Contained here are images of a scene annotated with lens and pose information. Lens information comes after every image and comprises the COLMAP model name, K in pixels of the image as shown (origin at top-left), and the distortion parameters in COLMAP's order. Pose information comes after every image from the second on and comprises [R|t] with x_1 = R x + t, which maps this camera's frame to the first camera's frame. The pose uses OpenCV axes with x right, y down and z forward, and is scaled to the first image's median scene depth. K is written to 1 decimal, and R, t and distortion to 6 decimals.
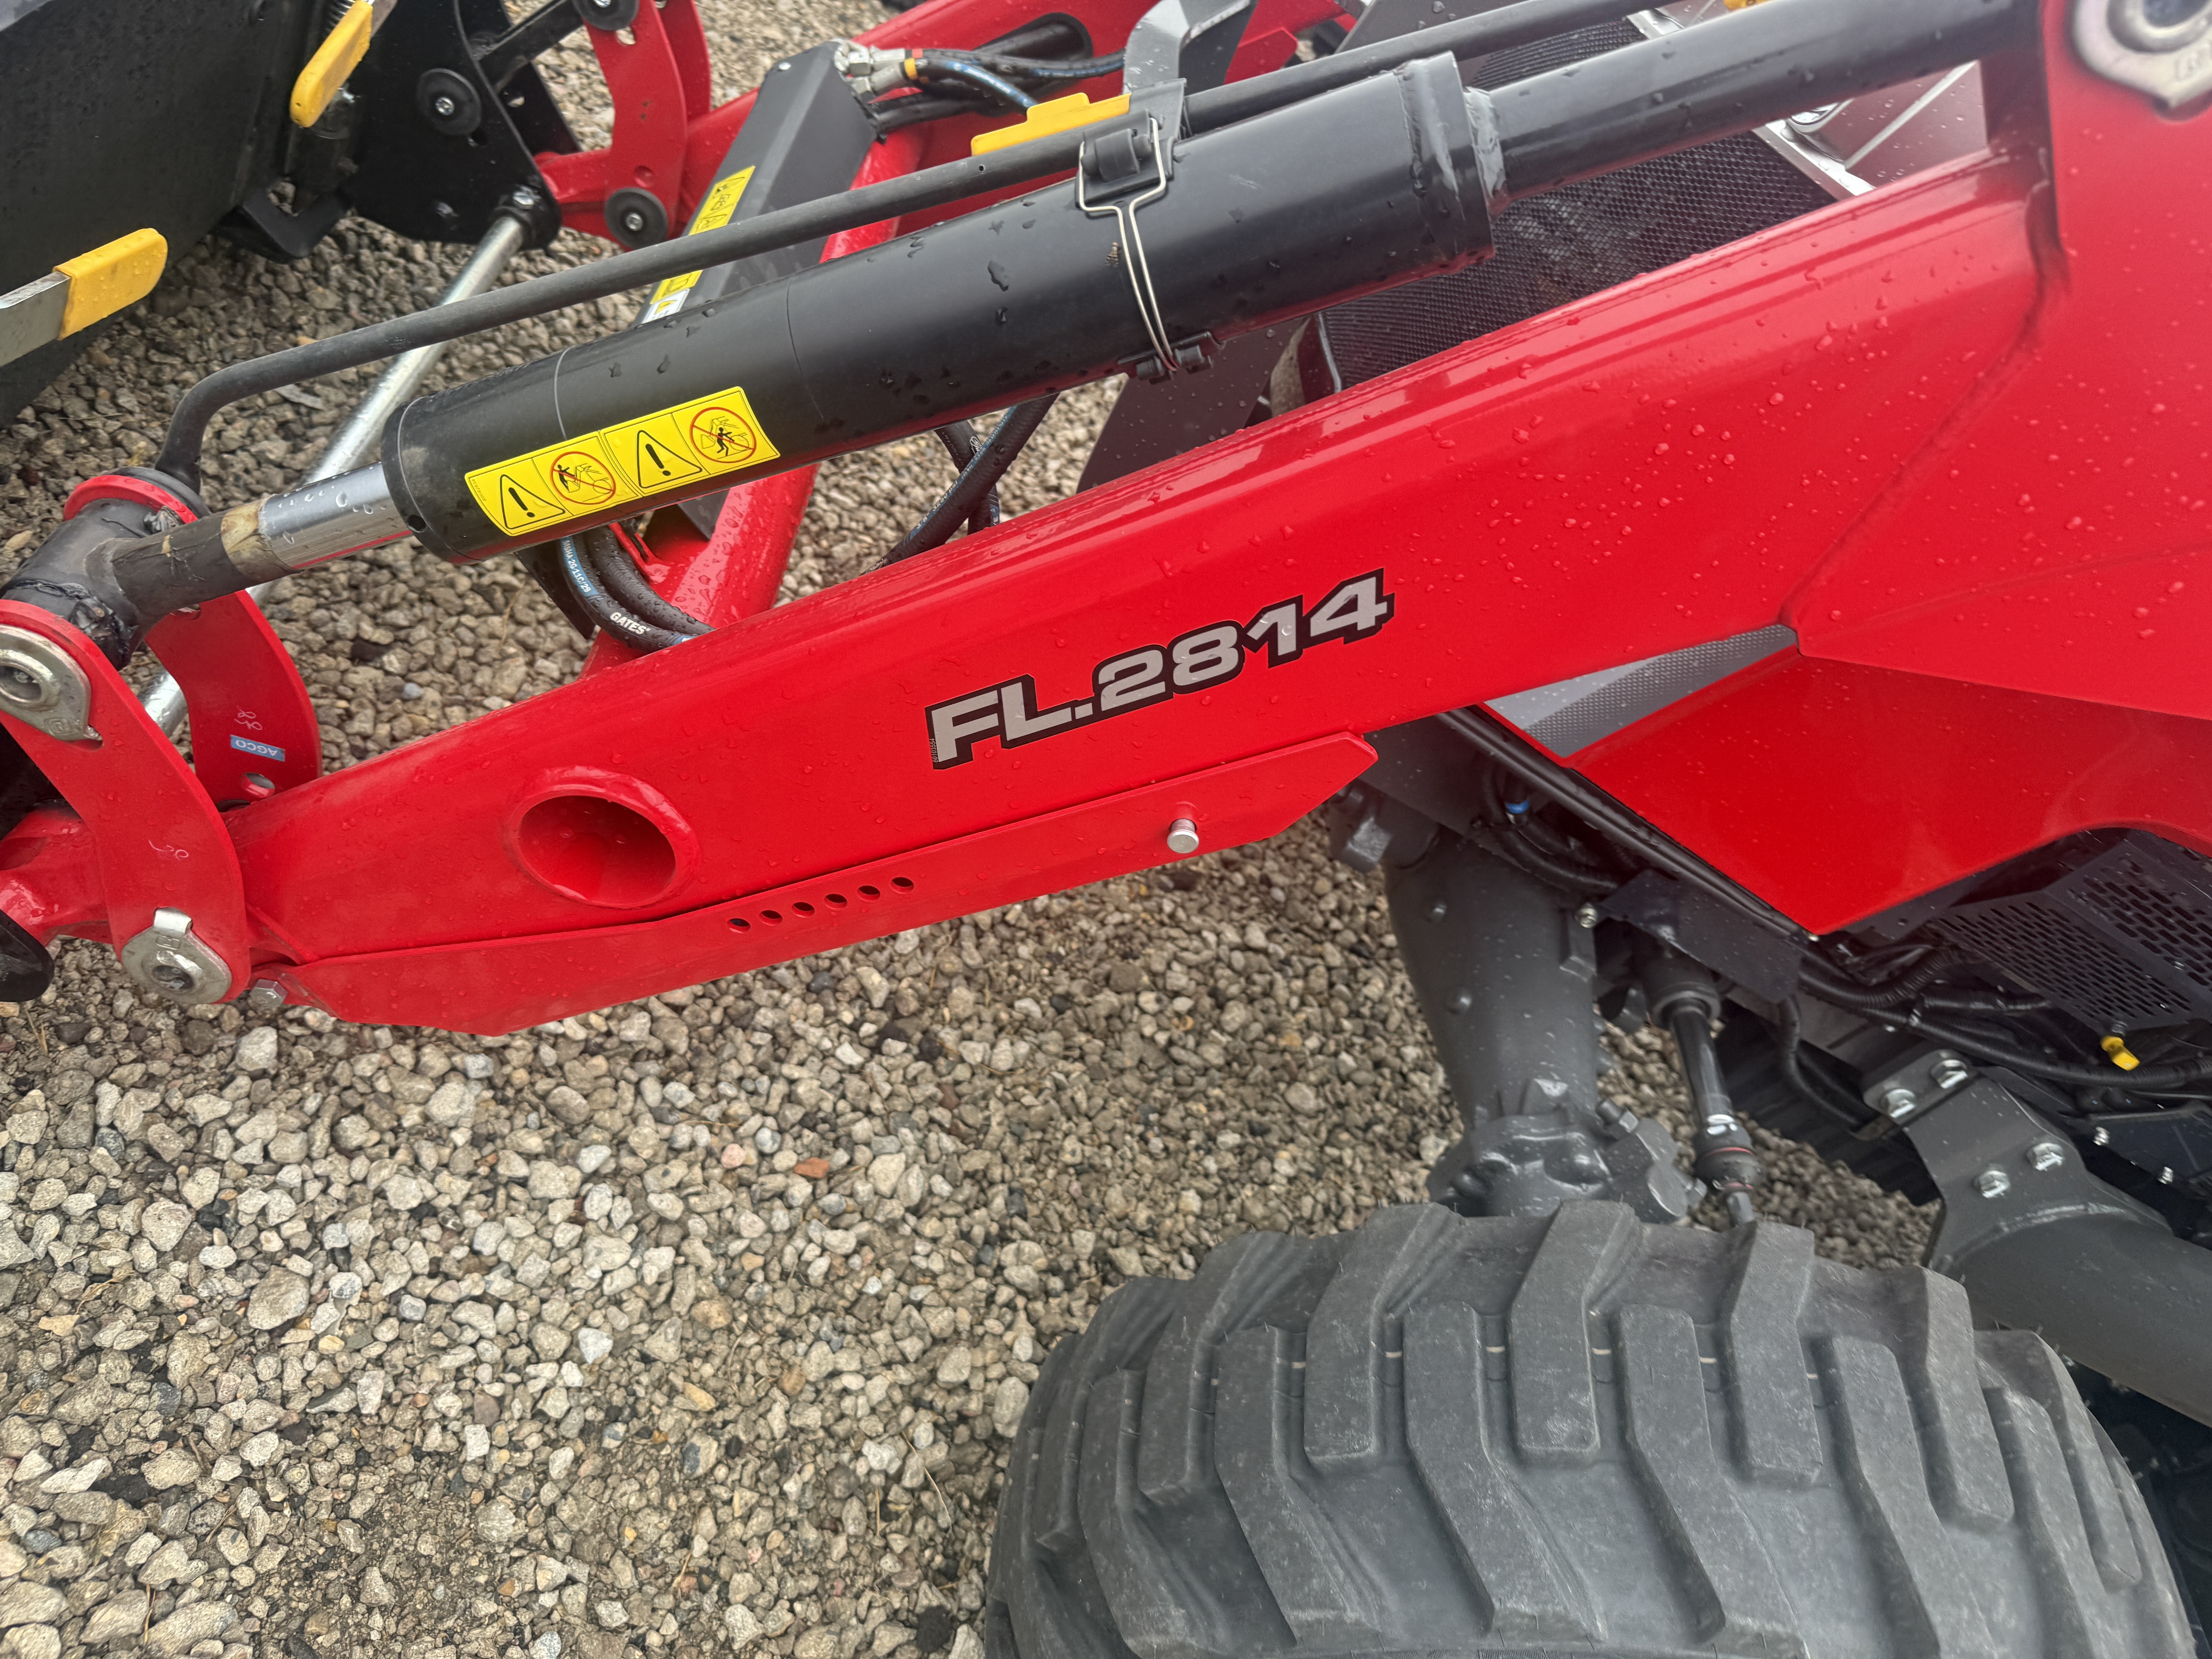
lens RADIAL K [[1533.9, 0, 1094.2], [0, 1533.9, 821.6], [0, 0, 1]] dist [0.155310, -0.316334]
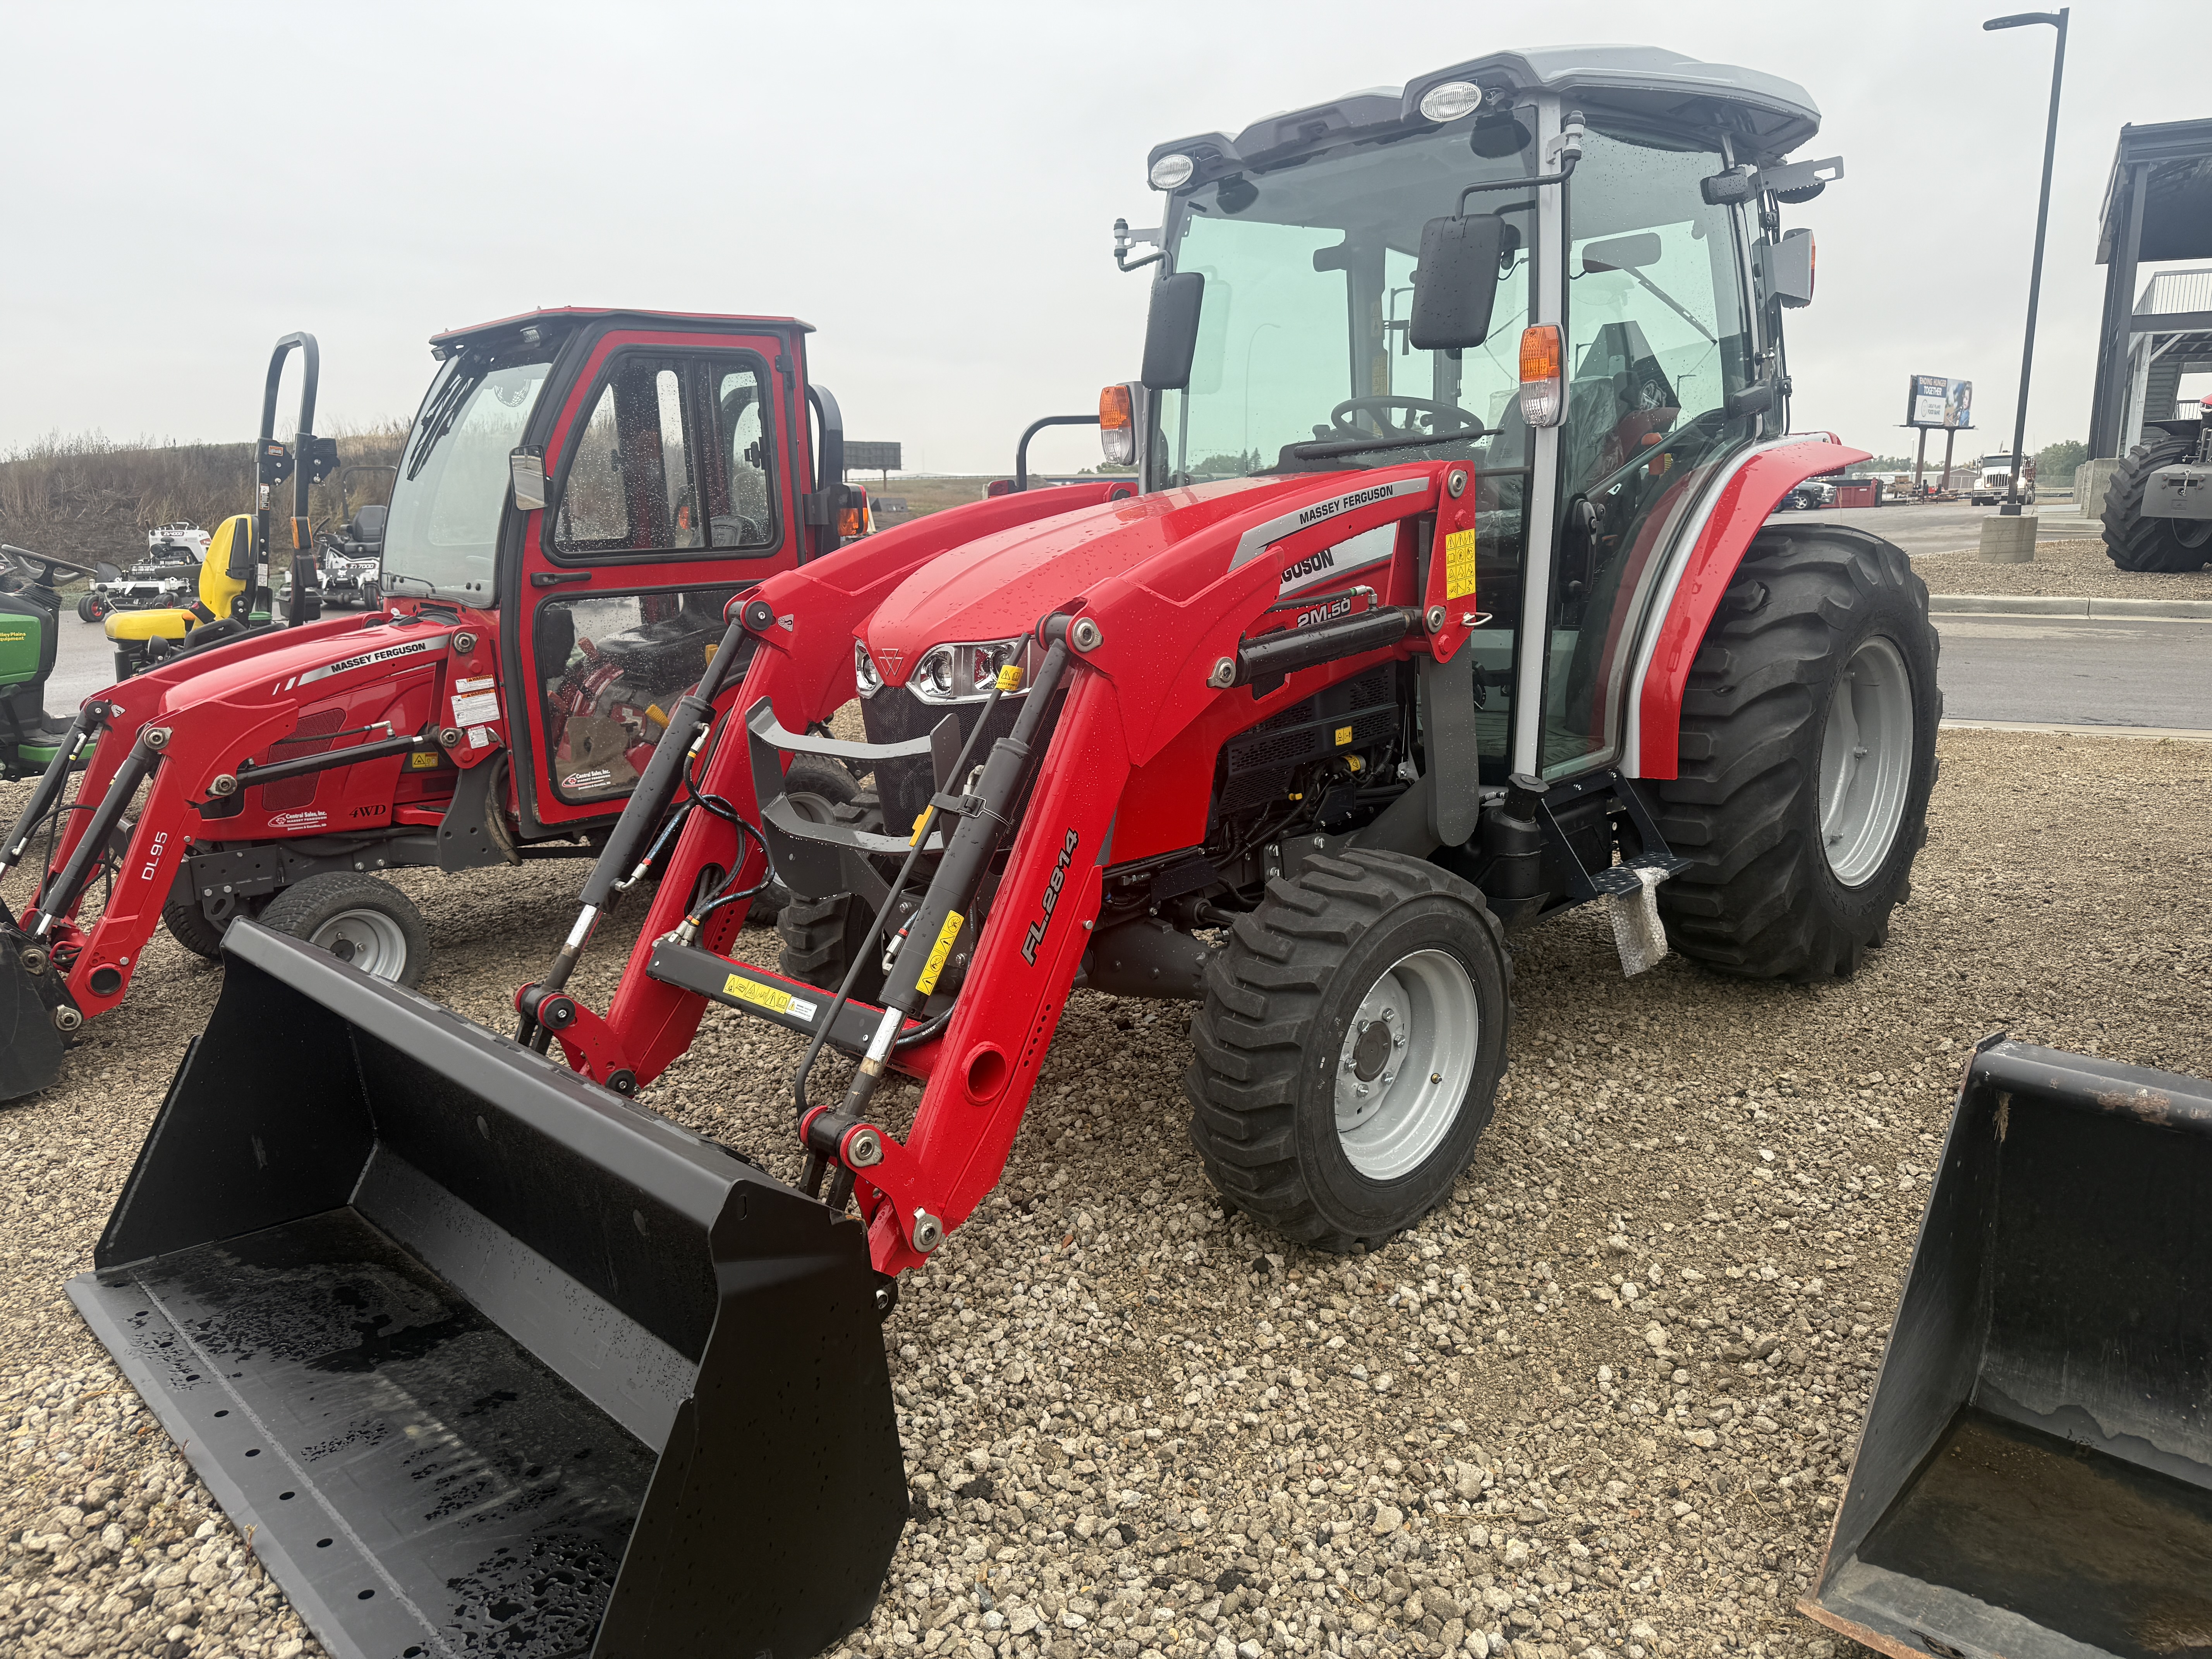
lens RADIAL K [[1533.9, 0, 1094.2], [0, 1533.9, 821.6], [0, 0, 1]] dist [0.155310, -0.316334]
pose [[0.526802, -0.701712, 0.479666, -0.912812], [0.821347, 0.565507, -0.074768, 0.096104], [-0.218789, 0.433361, 0.874260, -1.348936]]
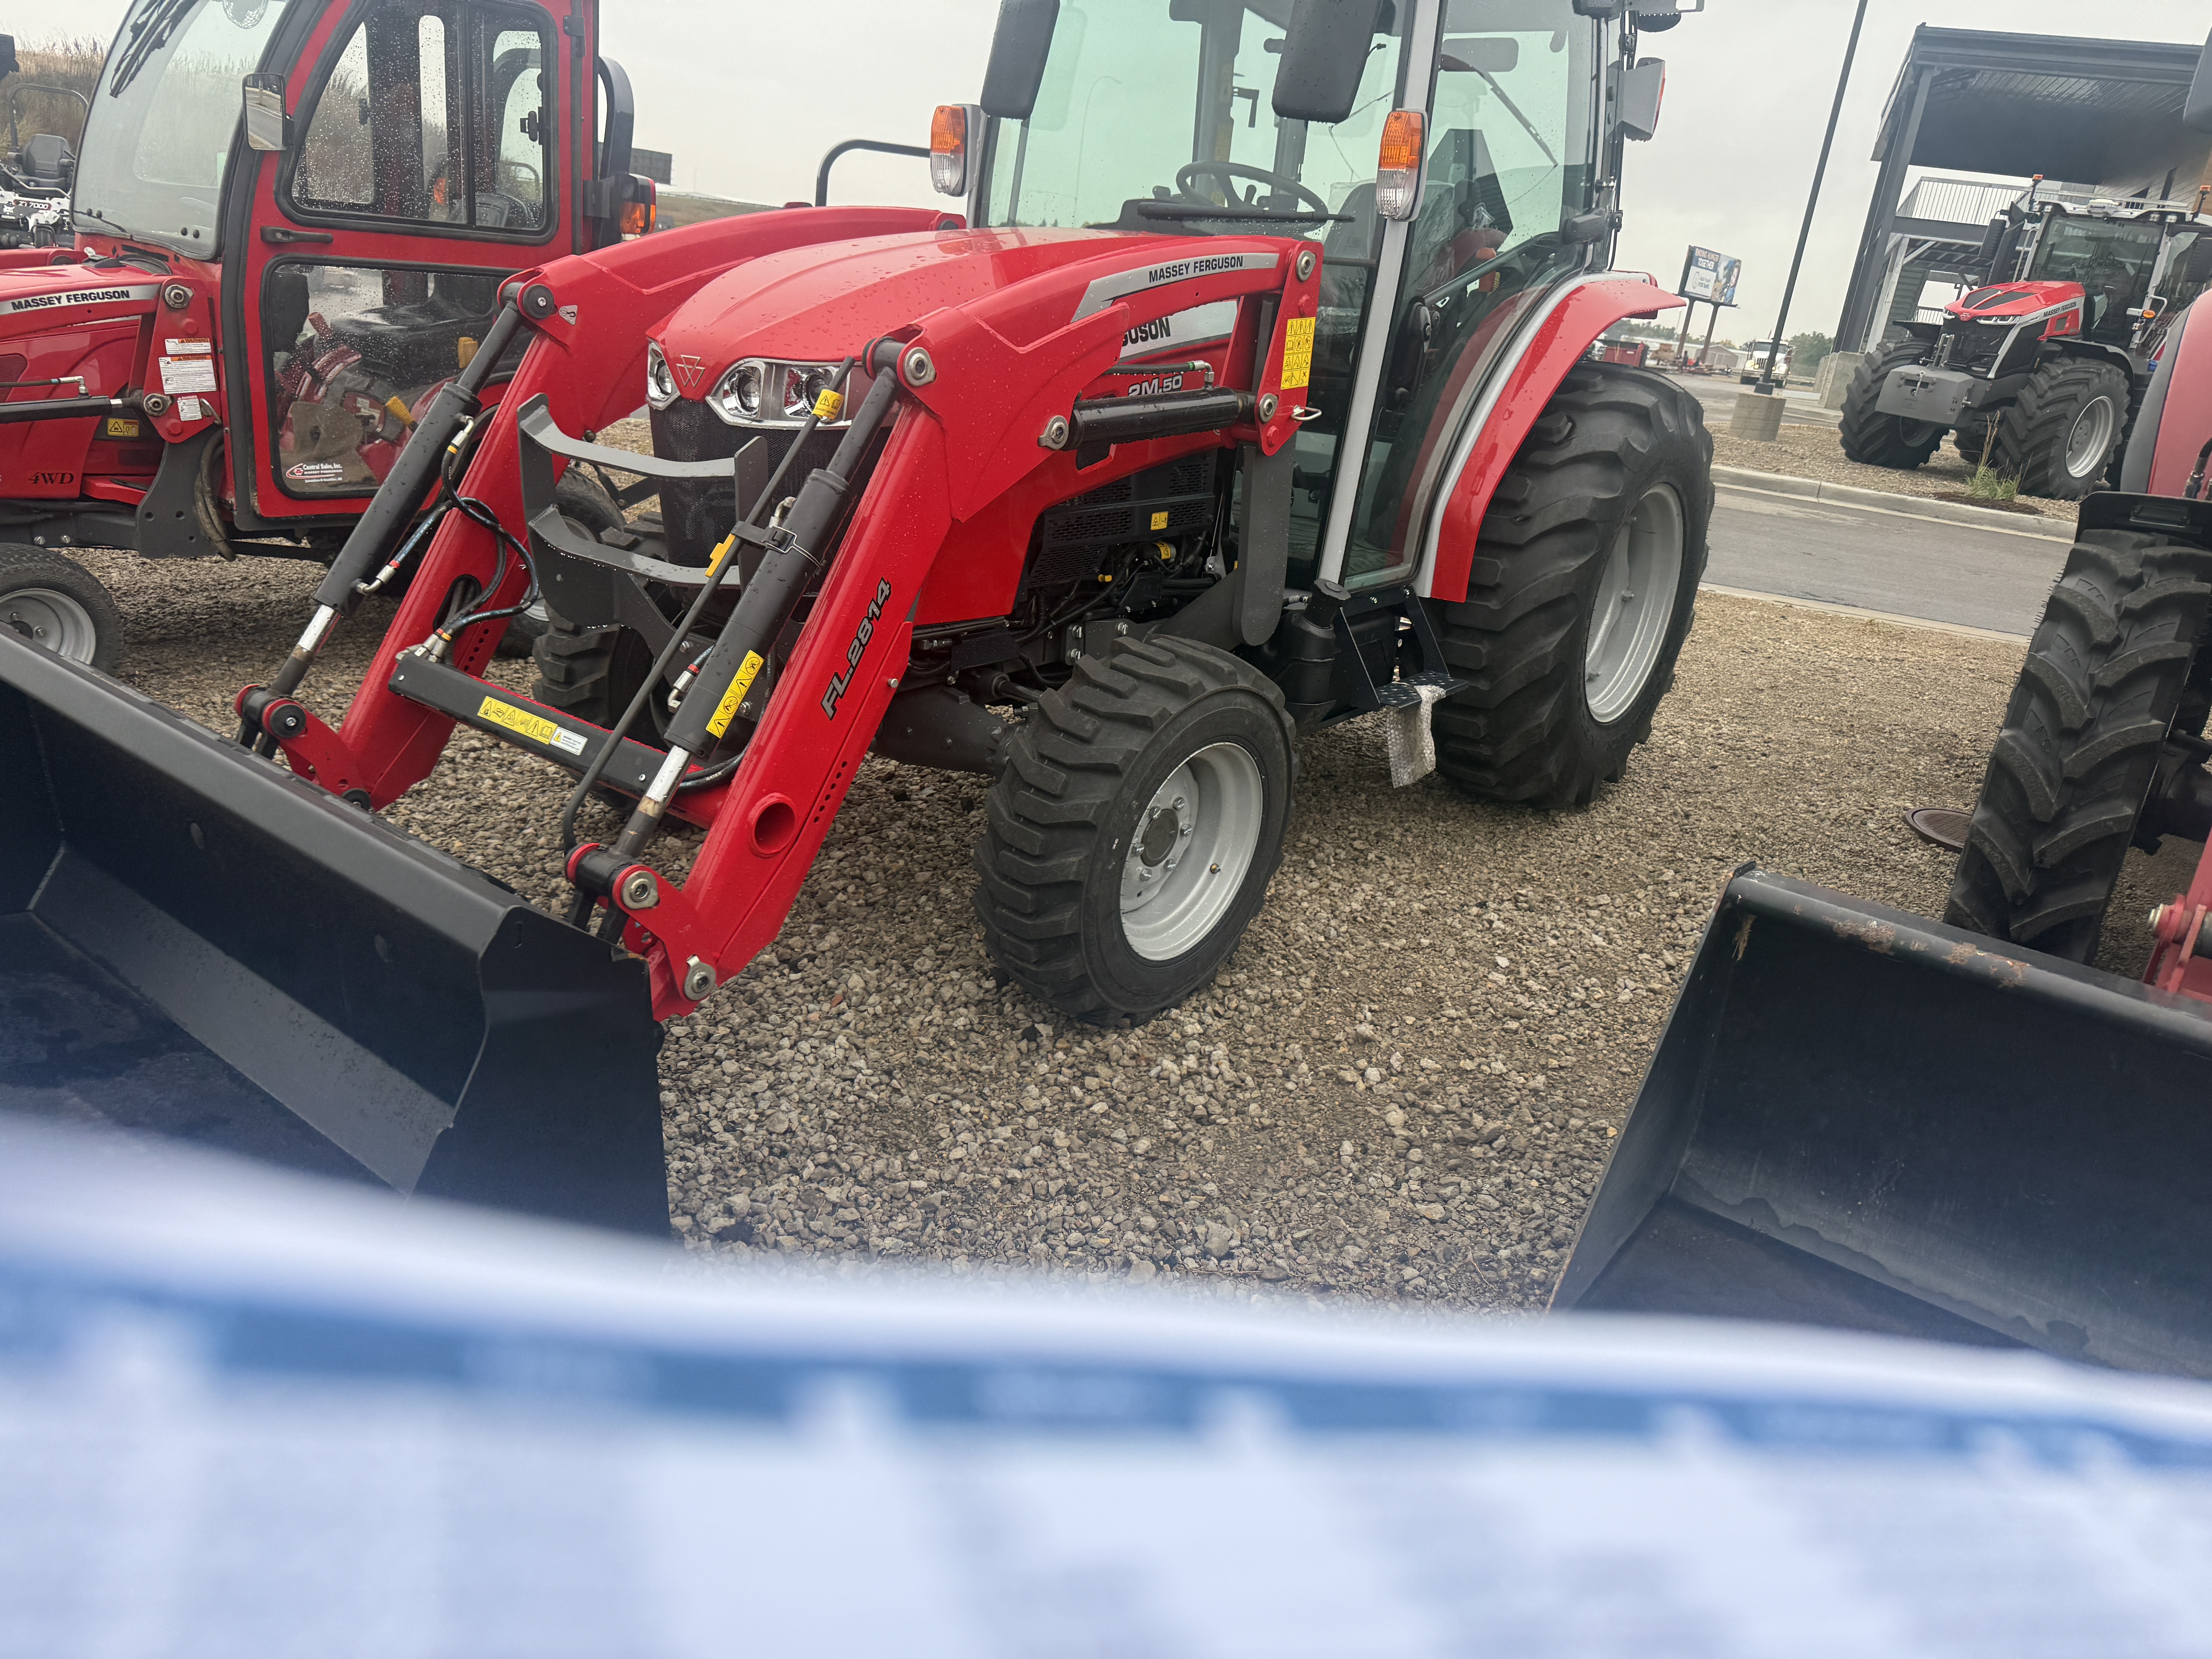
lens RADIAL K [[1525.8, 0, 1112.0], [0, 1525.8, 829.9], [0, 0, 1]] dist [0.193952, -0.422285]
pose [[0.513149, -0.718474, 0.469546, -0.945520], [0.756875, 0.636770, 0.147191, 0.053694], [-0.404746, 0.279856, 0.870552, -1.258676]]
